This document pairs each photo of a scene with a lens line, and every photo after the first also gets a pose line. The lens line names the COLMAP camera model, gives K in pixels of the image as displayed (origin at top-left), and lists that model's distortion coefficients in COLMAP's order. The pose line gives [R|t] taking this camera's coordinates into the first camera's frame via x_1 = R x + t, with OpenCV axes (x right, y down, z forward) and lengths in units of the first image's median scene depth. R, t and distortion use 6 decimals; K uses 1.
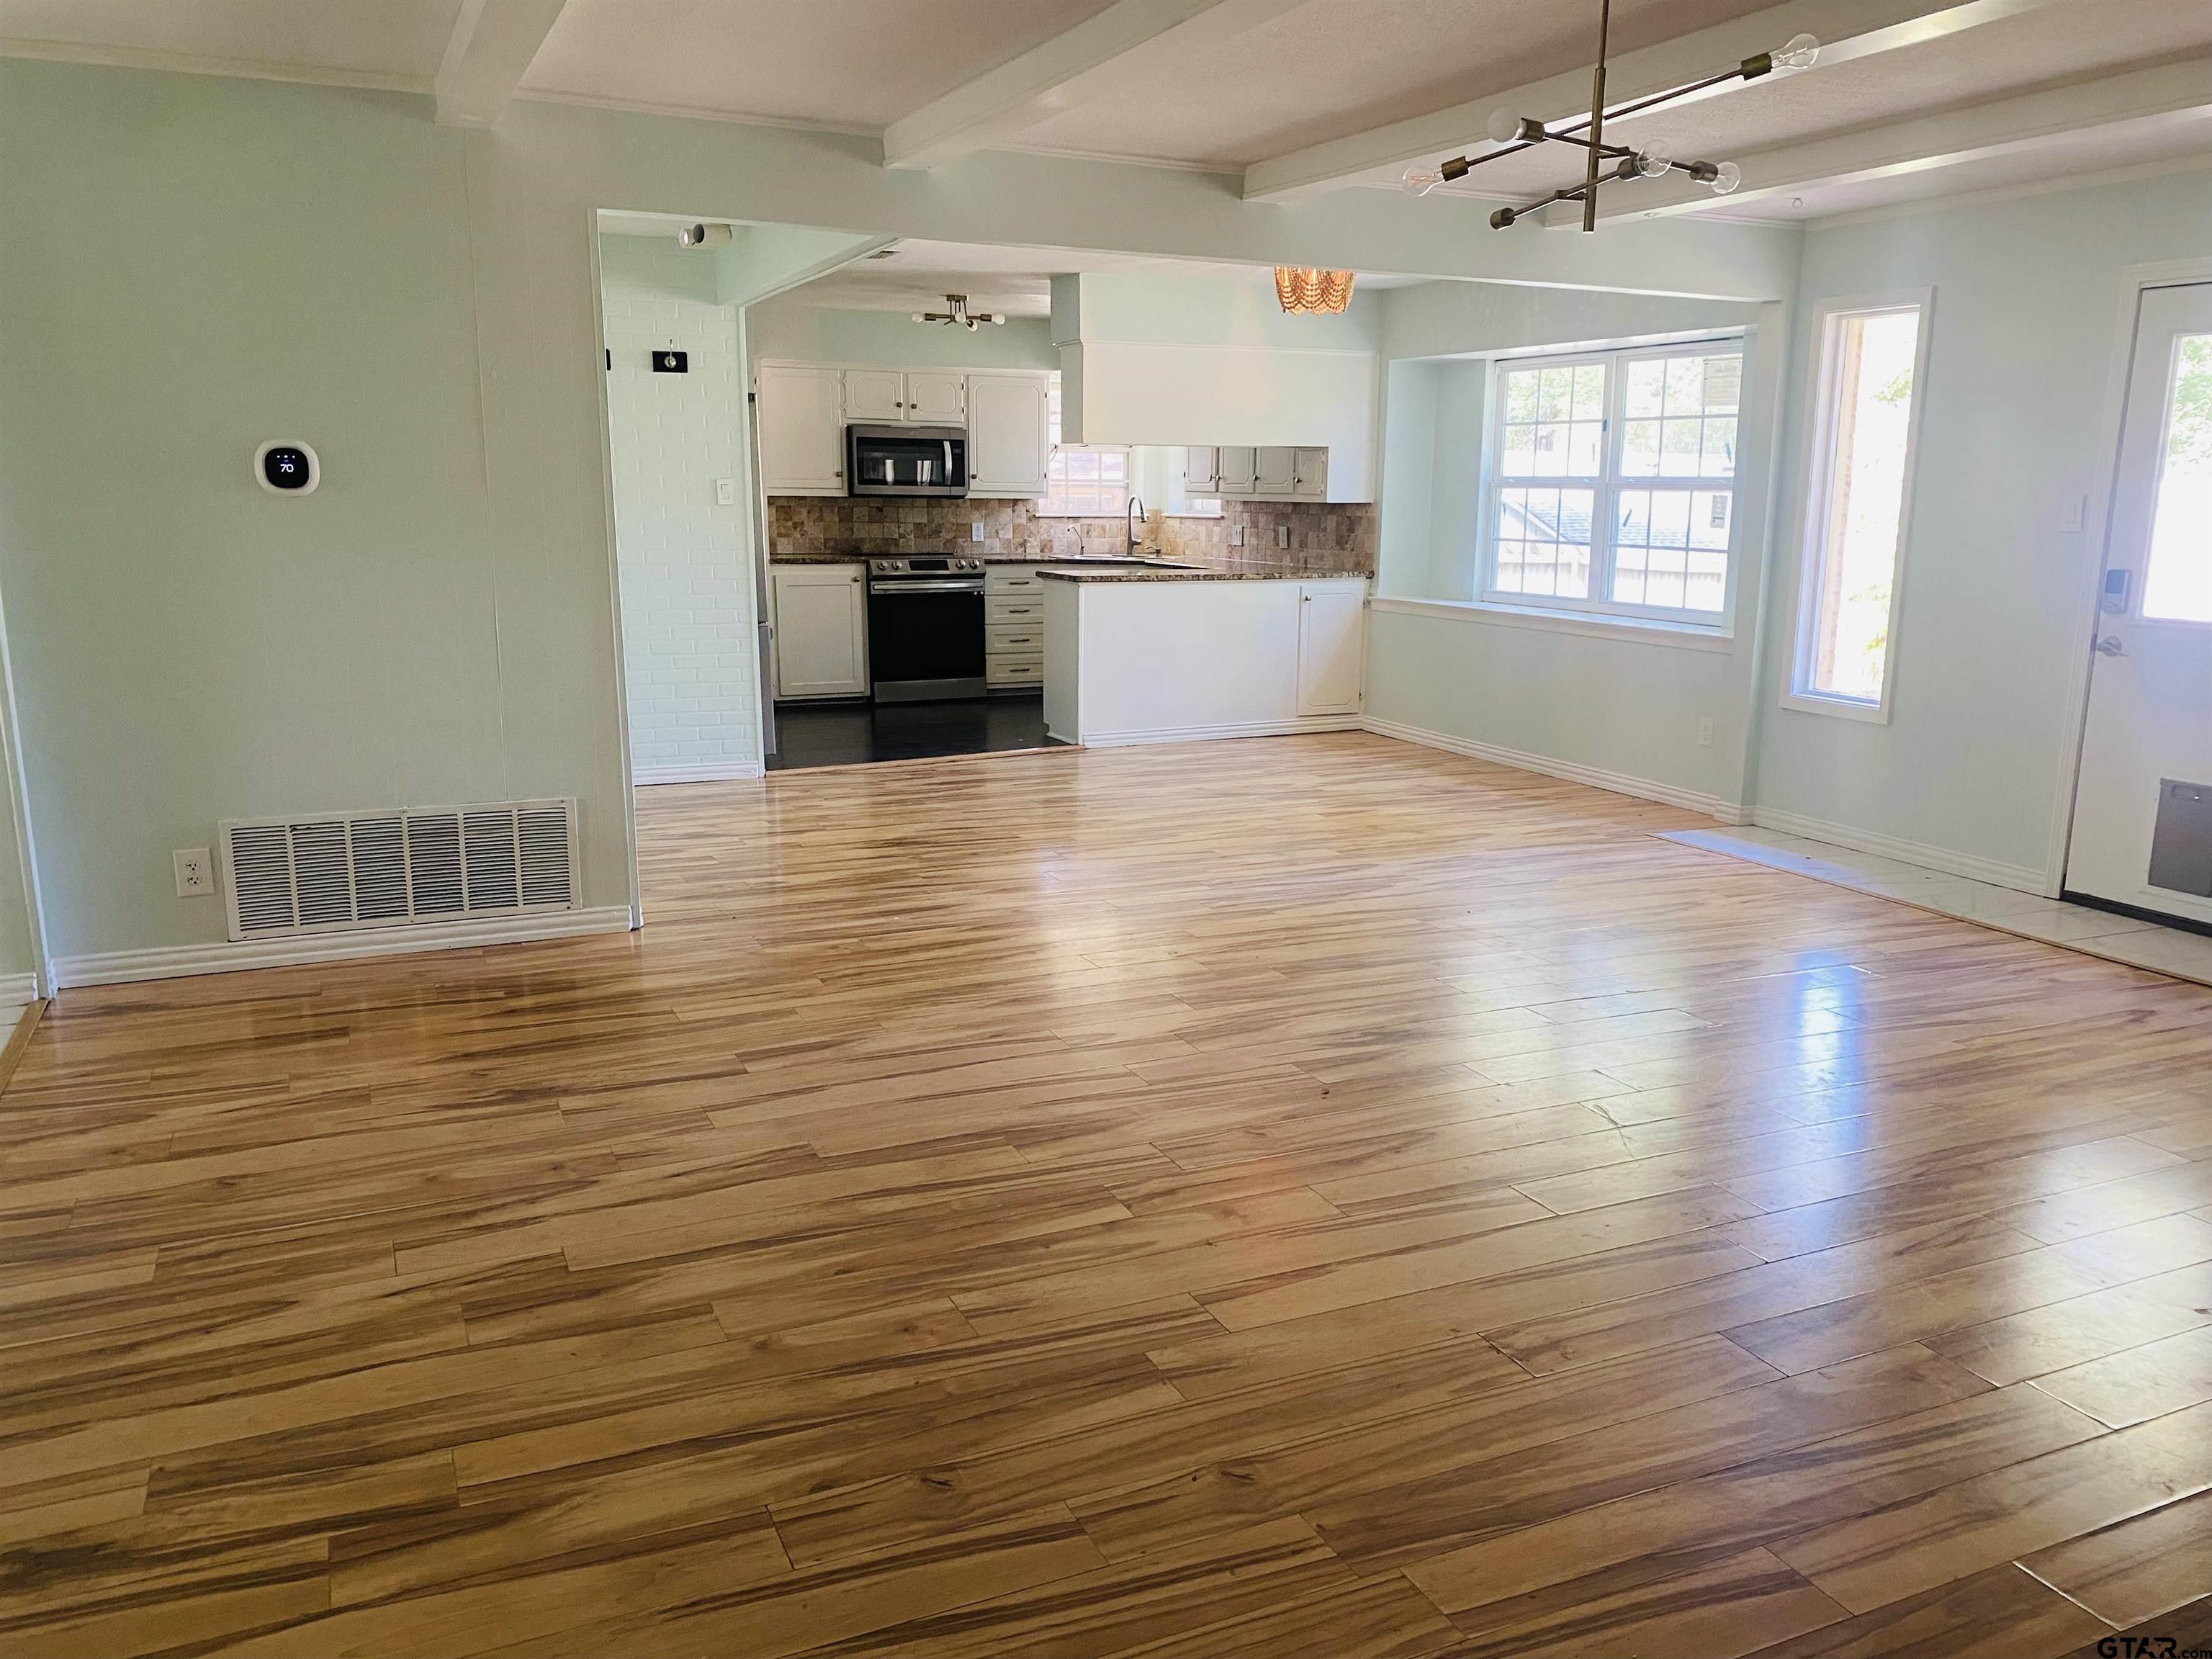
lens RADIAL K [[1673.5, 0, 1152.1], [0, 1673.5, 825.2], [0, 0, 1]] dist [0.102443, -0.168810]
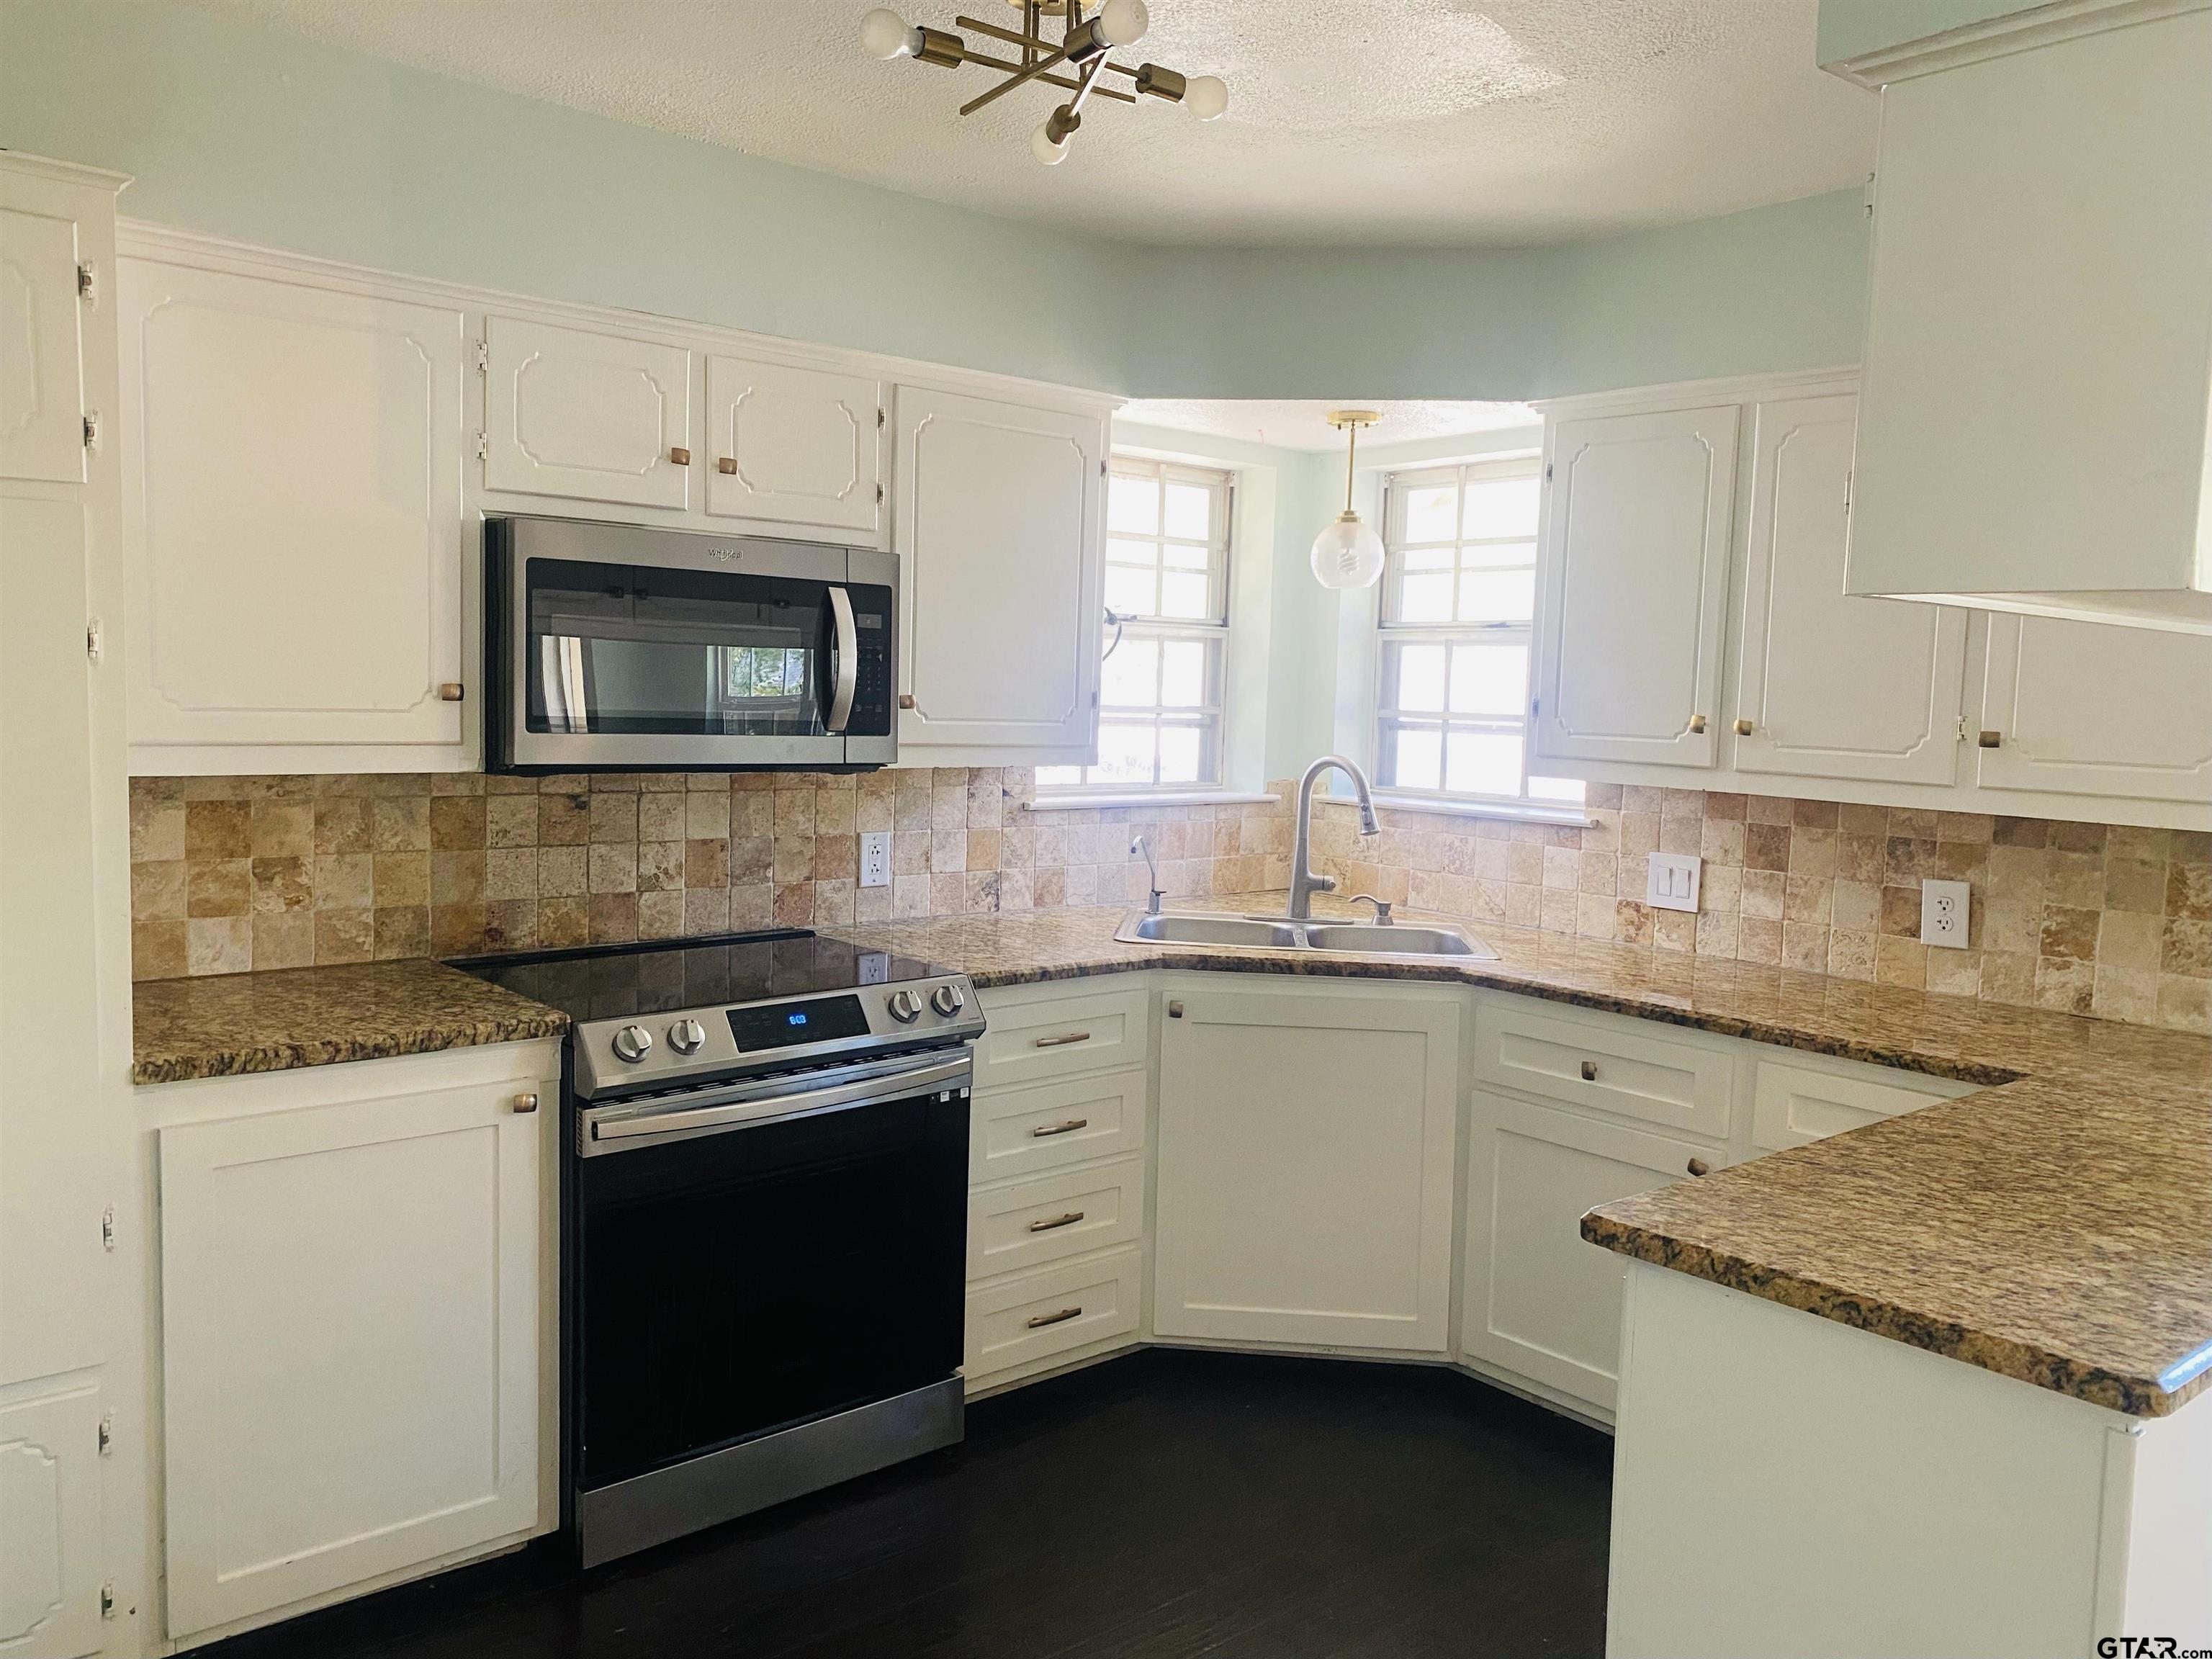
lens RADIAL K [[1673.5, 0, 1152.1], [0, 1673.5, 825.2], [0, 0, 1]] dist [0.102443, -0.168810]
pose [[0.963301, -0.001639, 0.268417, -0.147403], [0.029682, 0.994499, -0.100451, -0.153587], [-0.266776, 0.104732, 0.958051, 0.699067]]
